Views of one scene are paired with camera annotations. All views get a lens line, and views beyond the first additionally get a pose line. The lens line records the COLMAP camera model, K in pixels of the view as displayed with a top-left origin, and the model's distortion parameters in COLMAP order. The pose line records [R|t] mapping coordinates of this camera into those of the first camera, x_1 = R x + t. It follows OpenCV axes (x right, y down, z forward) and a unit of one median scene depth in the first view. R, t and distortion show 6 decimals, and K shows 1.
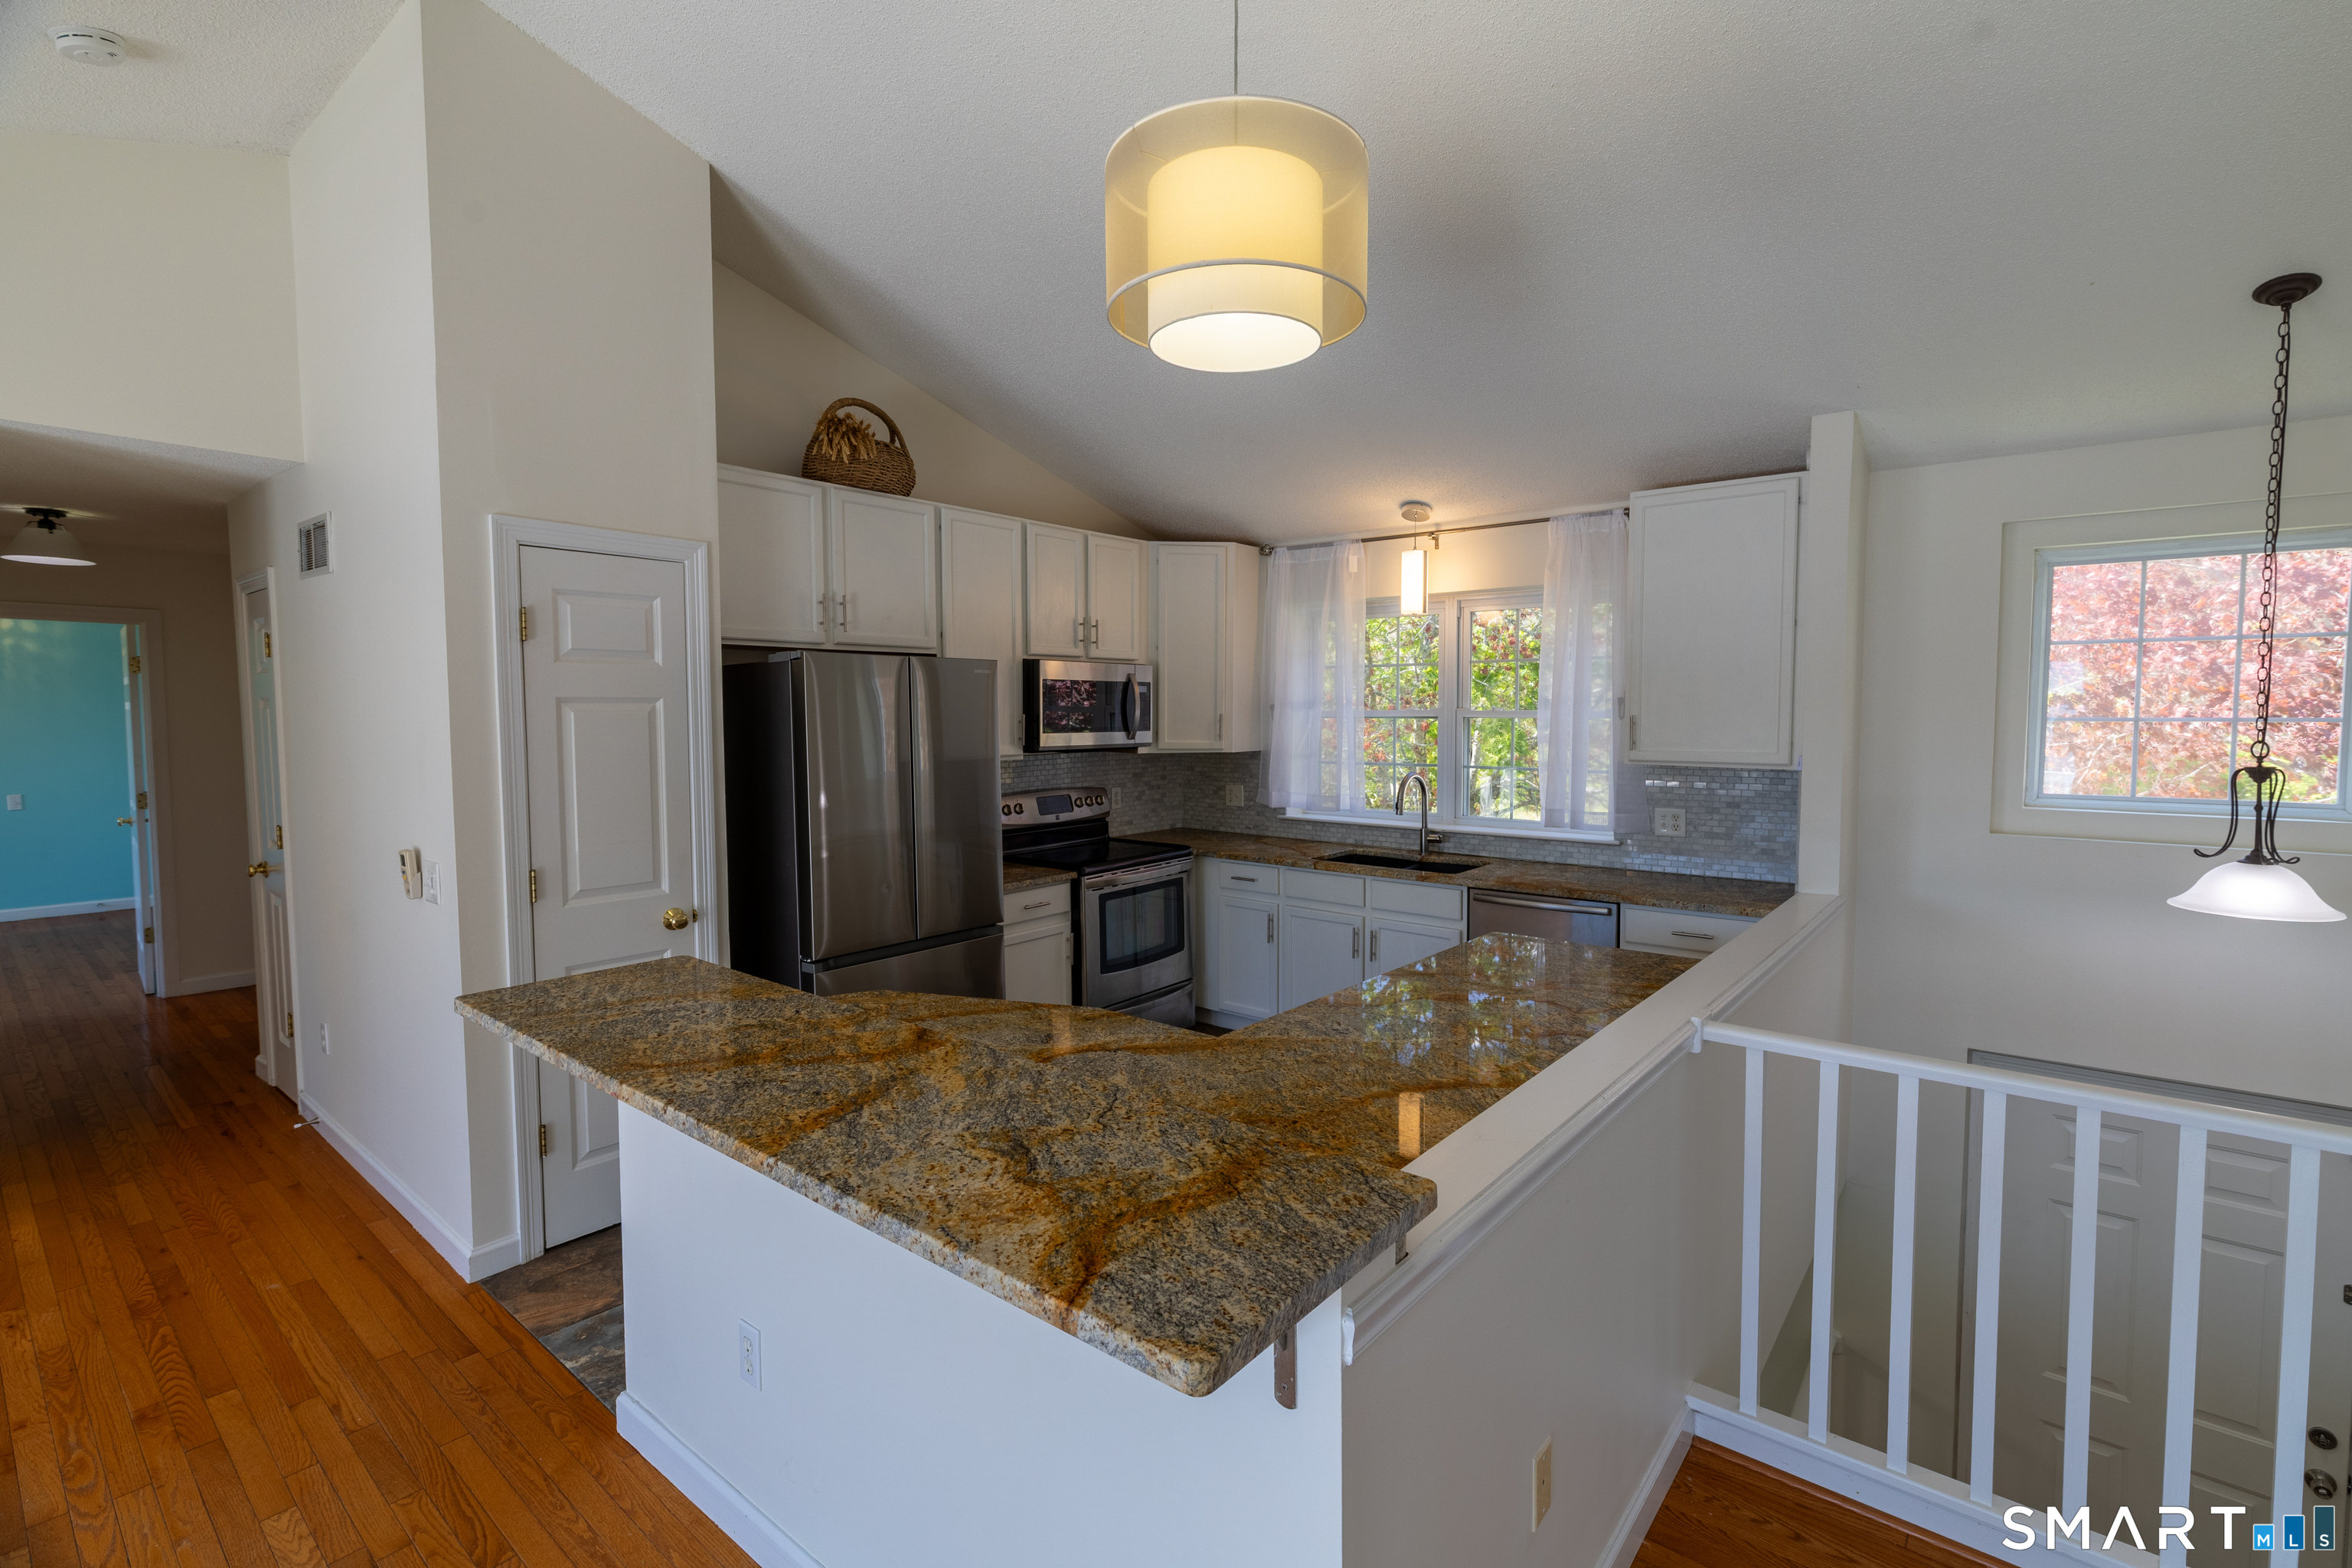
lens RADIAL K [[1065.3, 0, 1212.3], [0, 1065.3, 770.7], [0, 0, 1]] dist [0.005689, -0.000405]
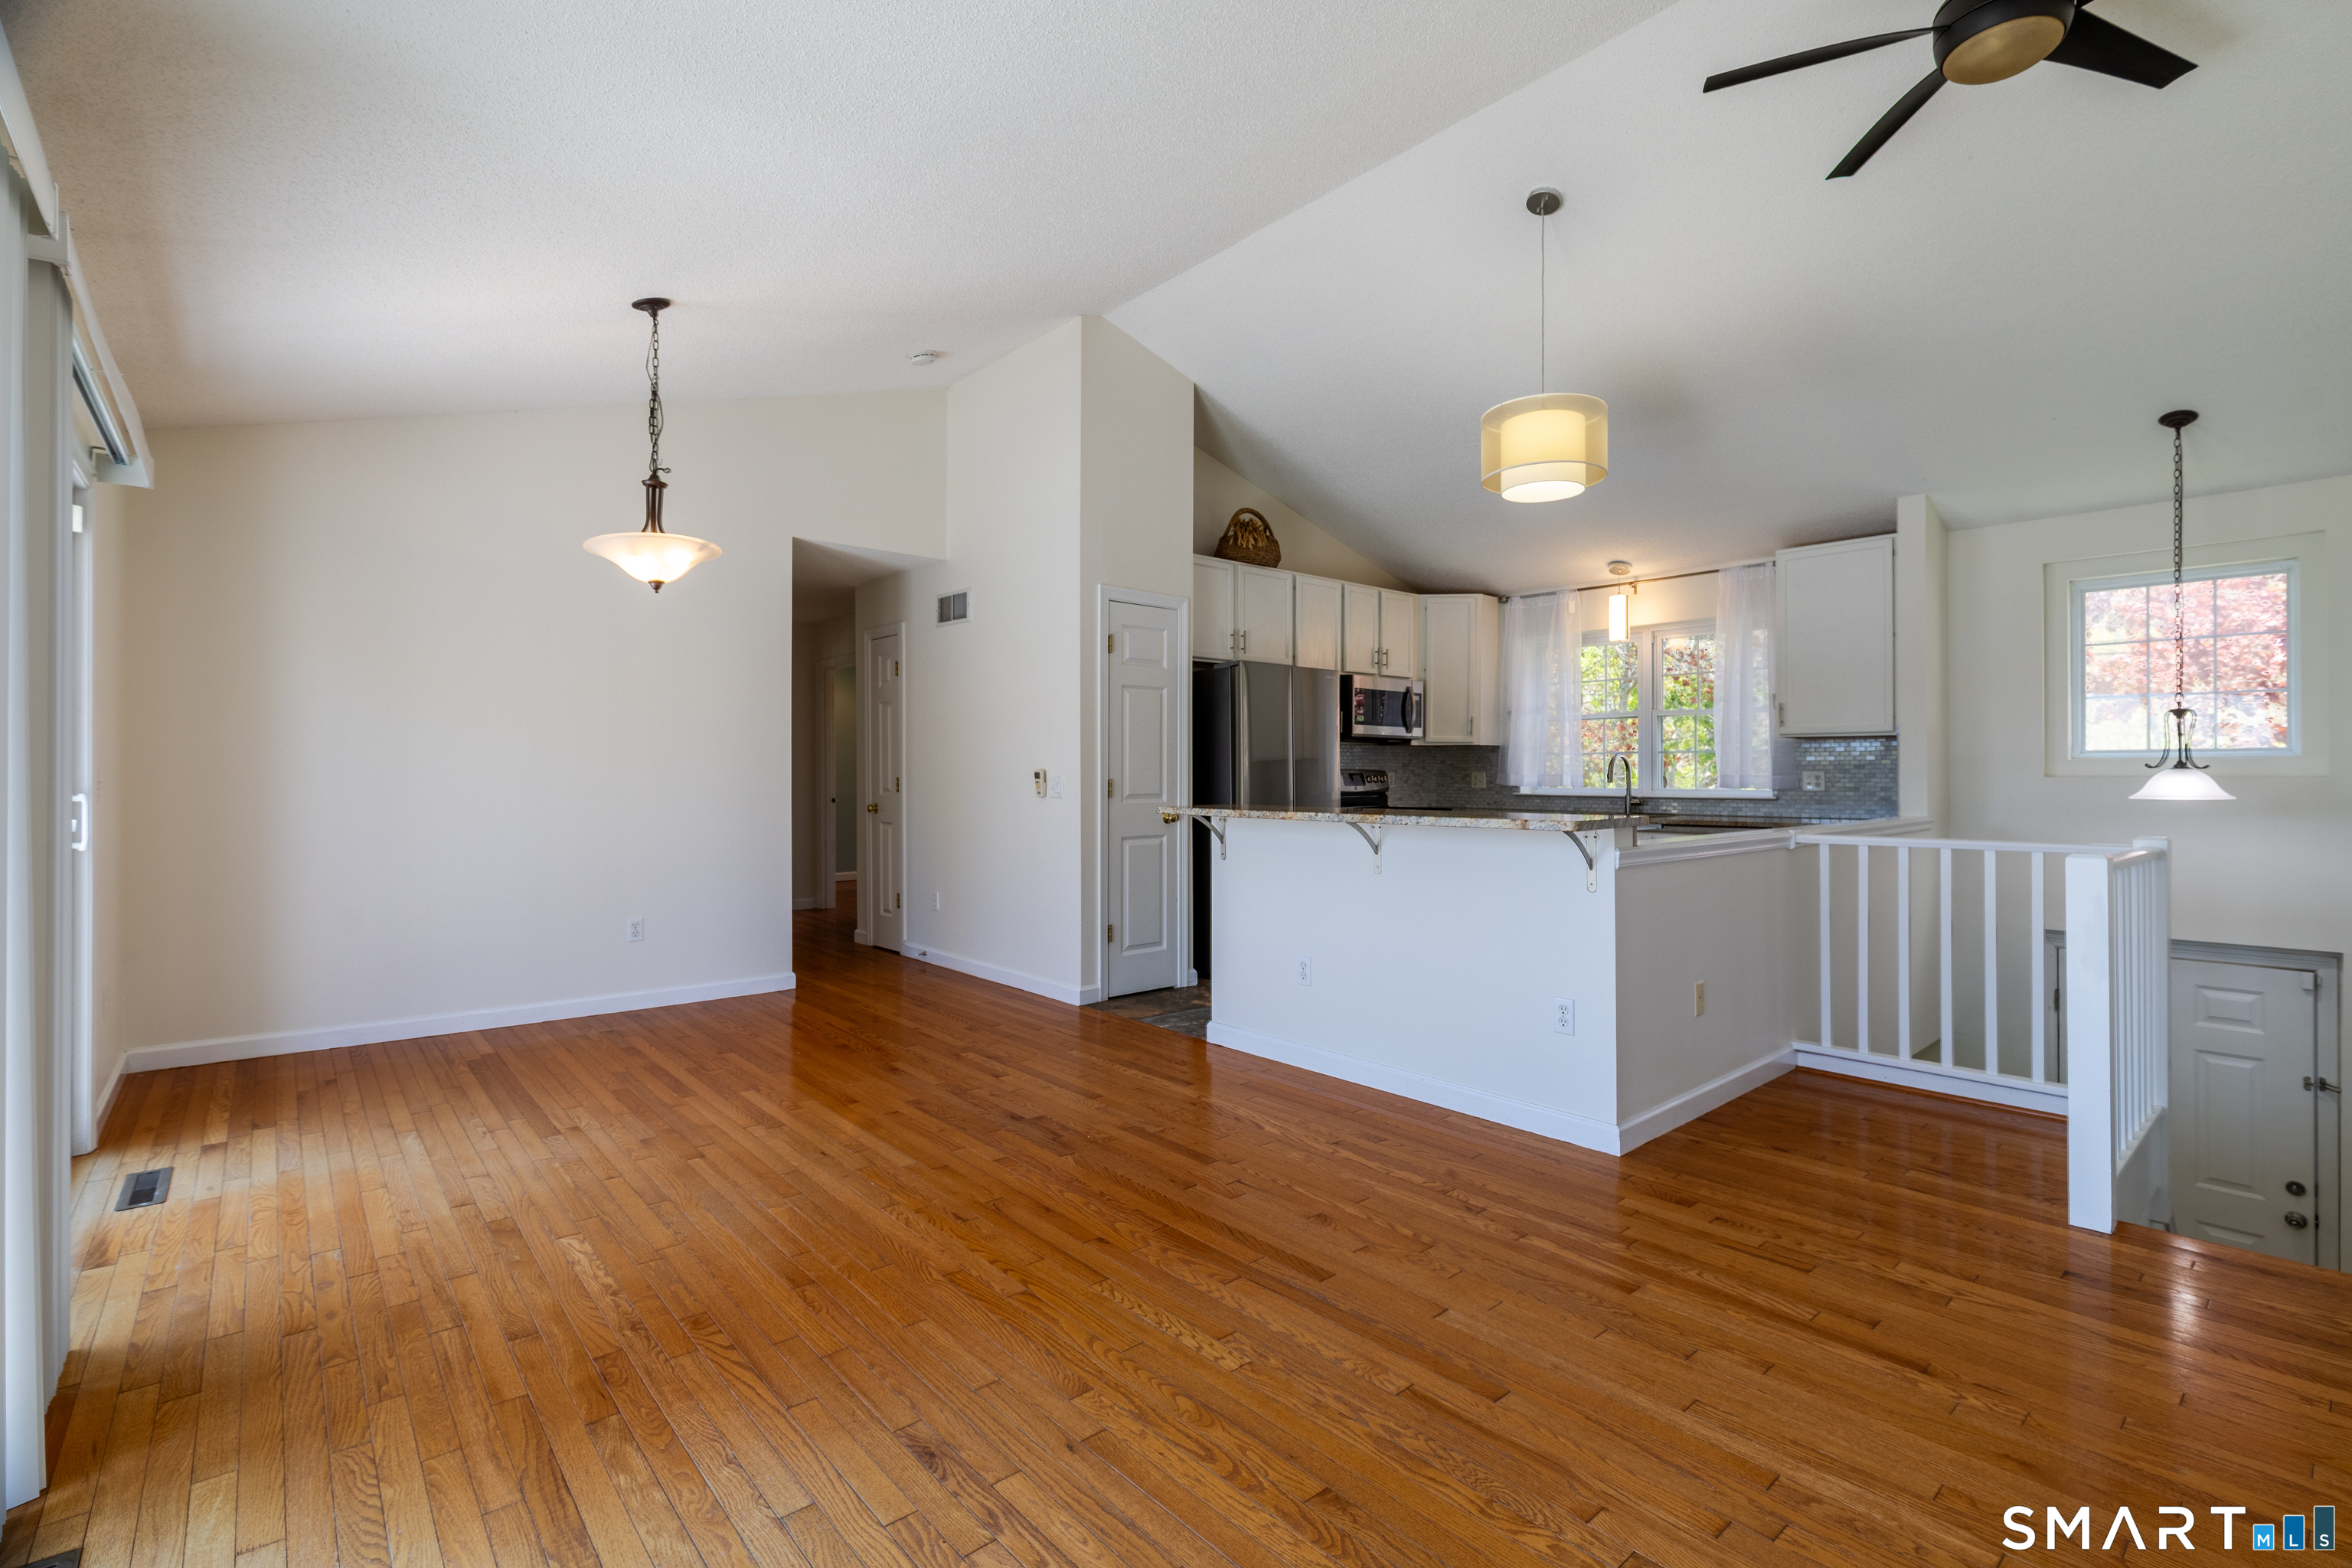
lens RADIAL K [[1065.3, 0, 1215.6], [0, 1065.3, 769.1], [0, 0, 1]] dist [0.005689, -0.000405]
pose [[0.986729, 0.000876, -0.162375, -0.123851], [-0.010812, 0.998121, -0.060319, 0.131052], [0.162017, 0.061274, 0.984884, -0.532376]]
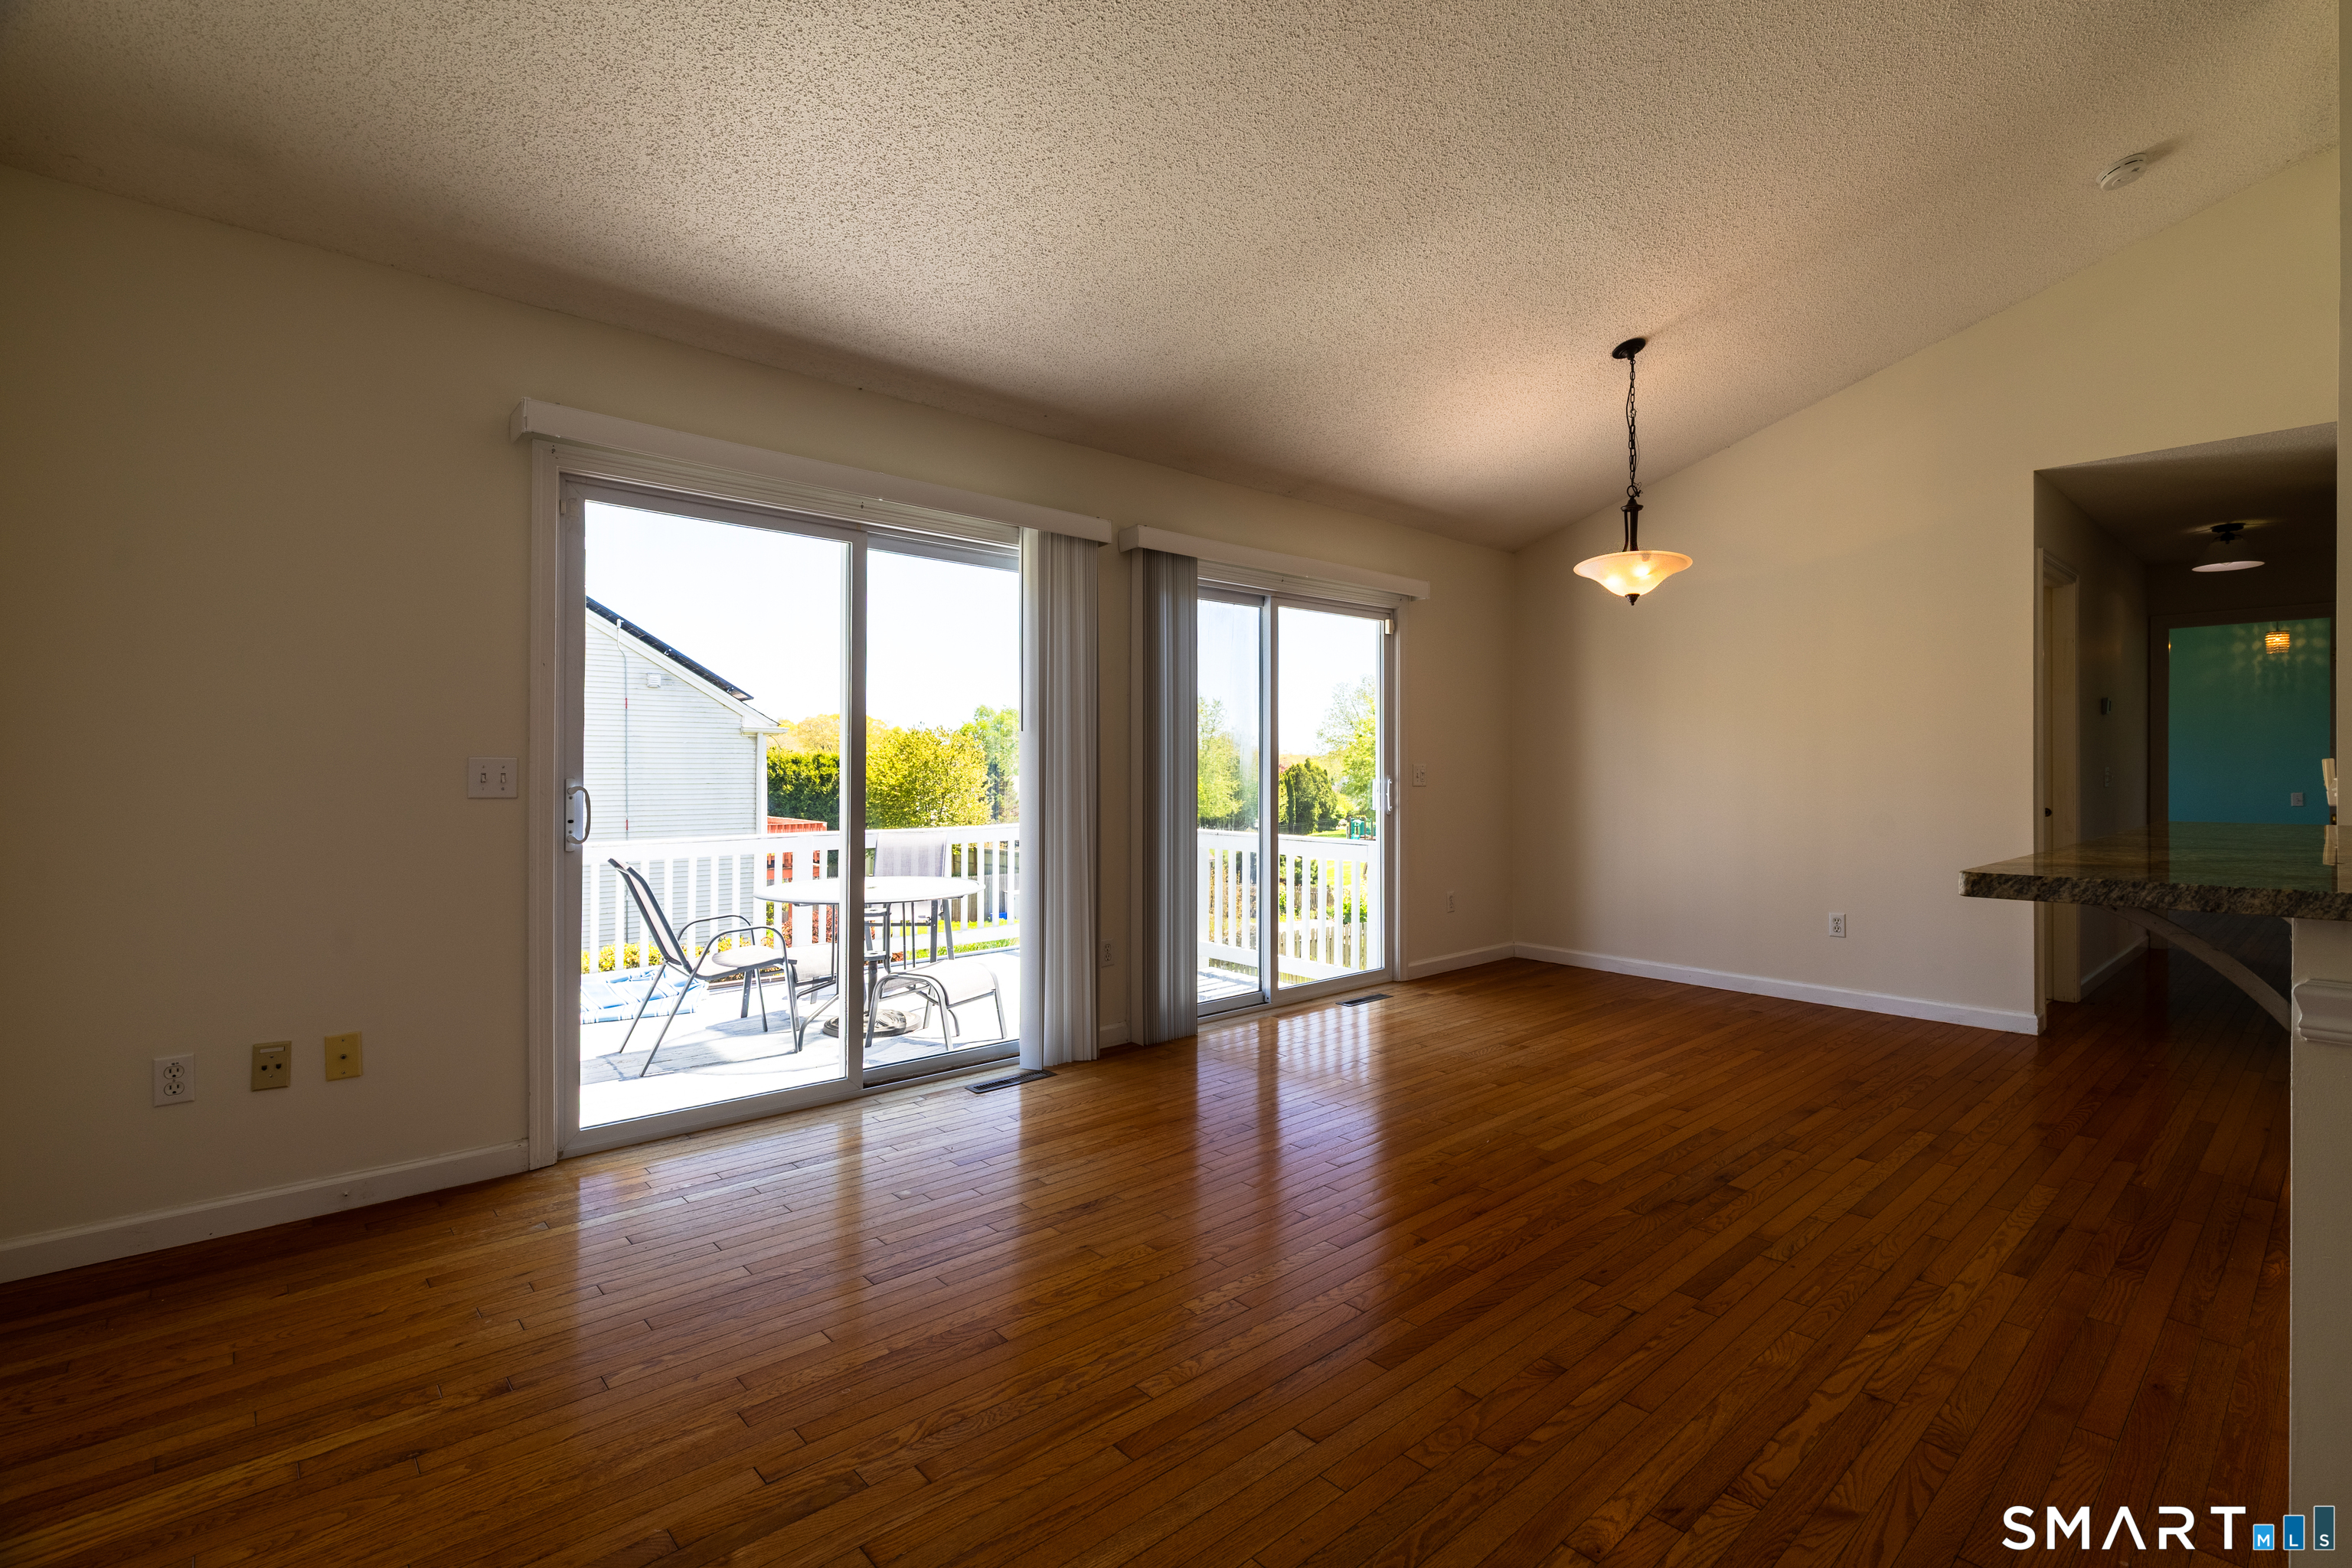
lens RADIAL K [[1065.3, 0, 1192.3], [0, 1065.3, 767.7], [0, 0, 1]] dist [0.005689, -0.000405]
pose [[-0.153244, -0.000216, -0.988188, 0.337711], [-0.057112, 0.998330, 0.008638, 0.100403], [0.986537, 0.057761, -0.153001, 0.041845]]
